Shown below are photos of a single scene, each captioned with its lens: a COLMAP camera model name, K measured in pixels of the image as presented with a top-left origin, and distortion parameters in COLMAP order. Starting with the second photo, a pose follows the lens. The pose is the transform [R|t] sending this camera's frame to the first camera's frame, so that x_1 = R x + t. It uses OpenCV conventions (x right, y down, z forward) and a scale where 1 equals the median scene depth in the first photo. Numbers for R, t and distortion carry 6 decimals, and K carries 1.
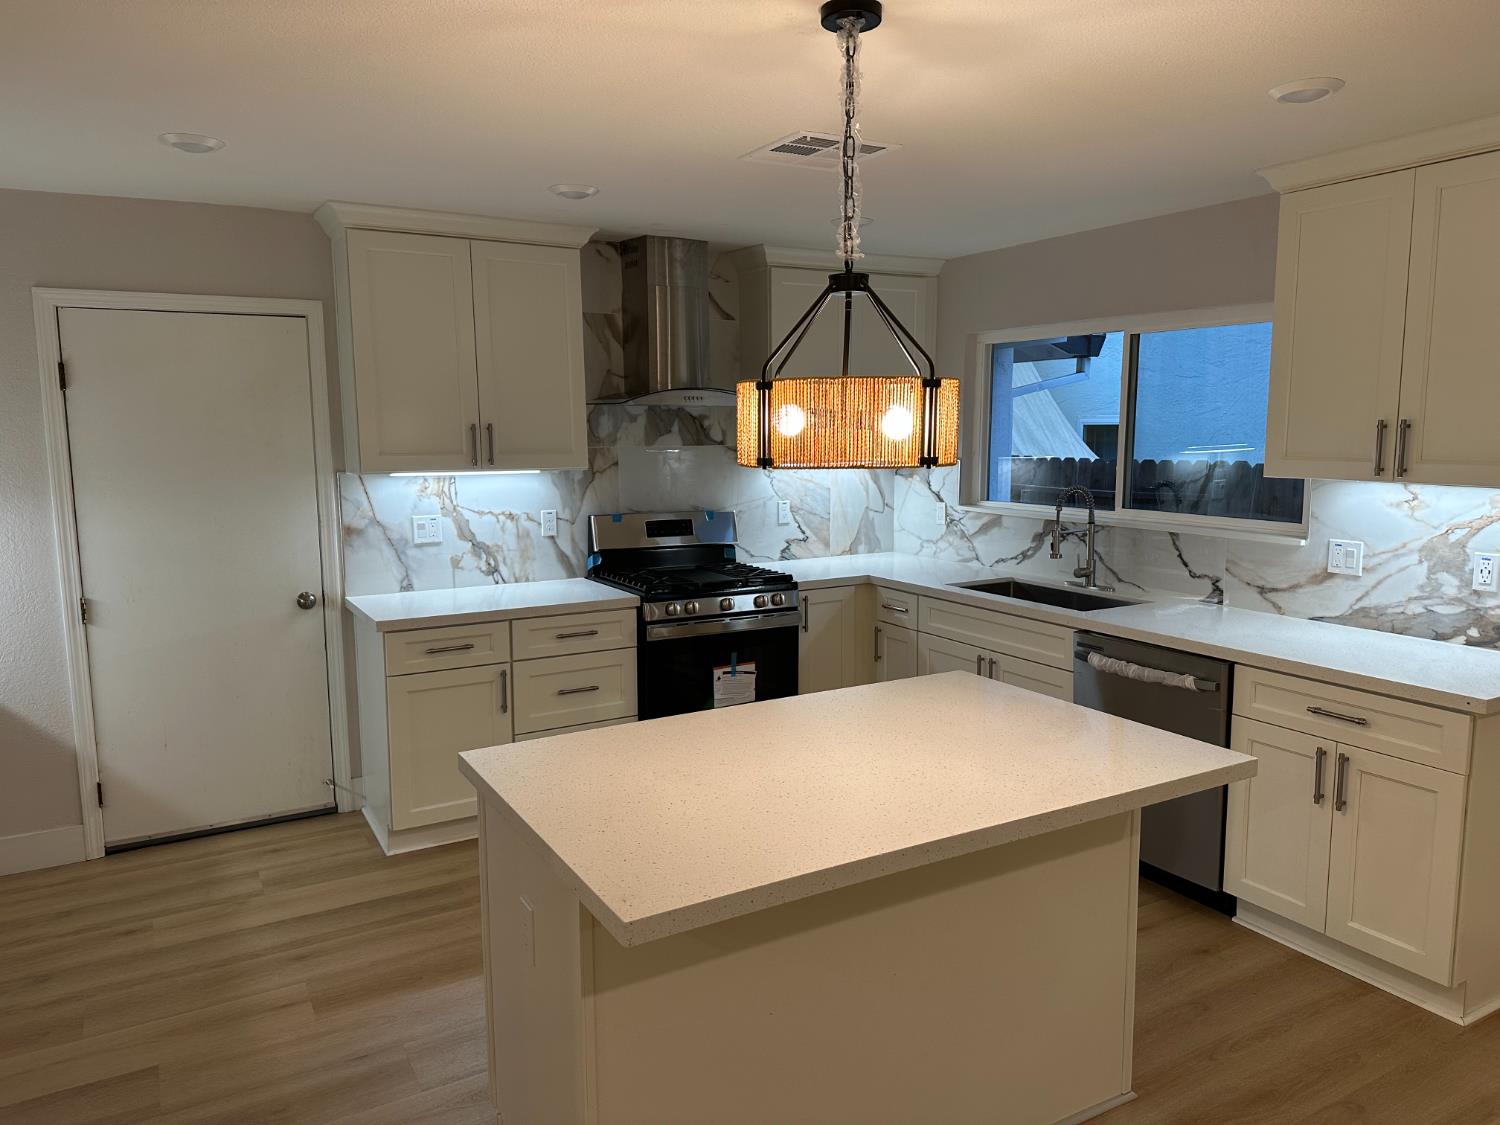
lens RADIAL K [[1027.3, 0, 750.0], [0, 1027.3, 562.5], [0, 0, 1]] dist [-0.053526, -0.003486]
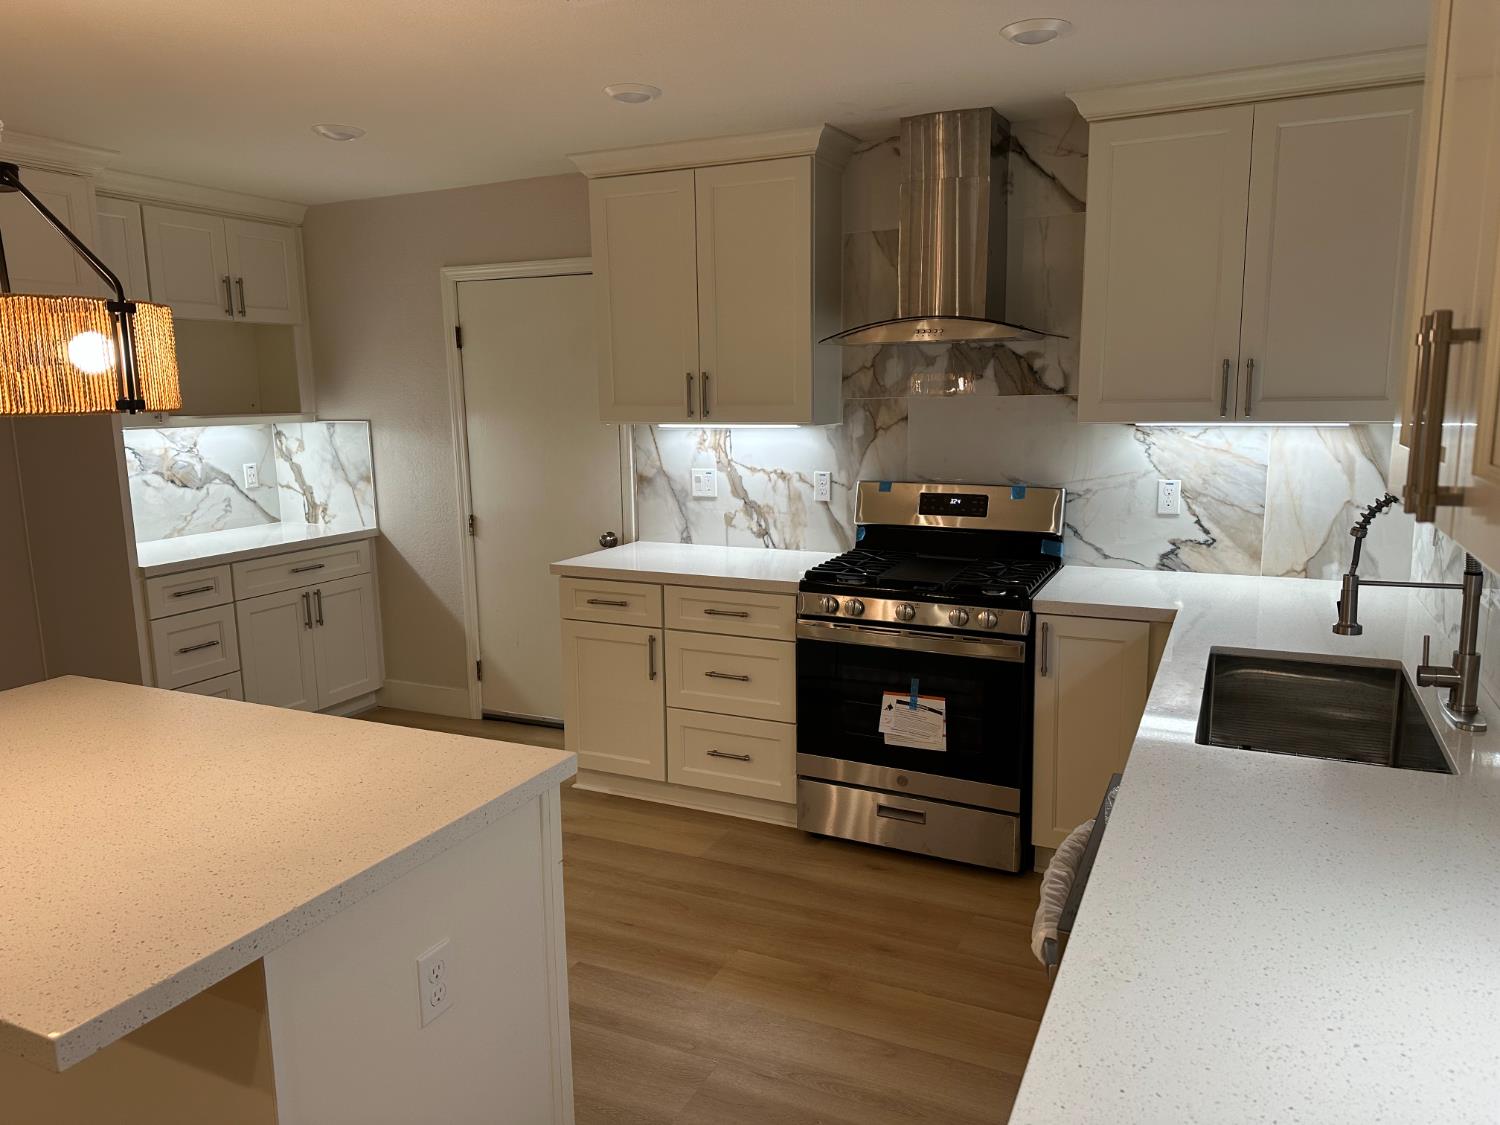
lens RADIAL K [[1033.0, 0, 750.0], [0, 1033.0, 562.5], [0, 0, 1]] dist [-0.001746, -0.007696]
pose [[0.523751, 0.131119, -0.841720, 0.529230], [-0.092413, 0.990997, 0.096870, -0.054813], [0.846844, 0.027050, 0.531153, 0.498790]]
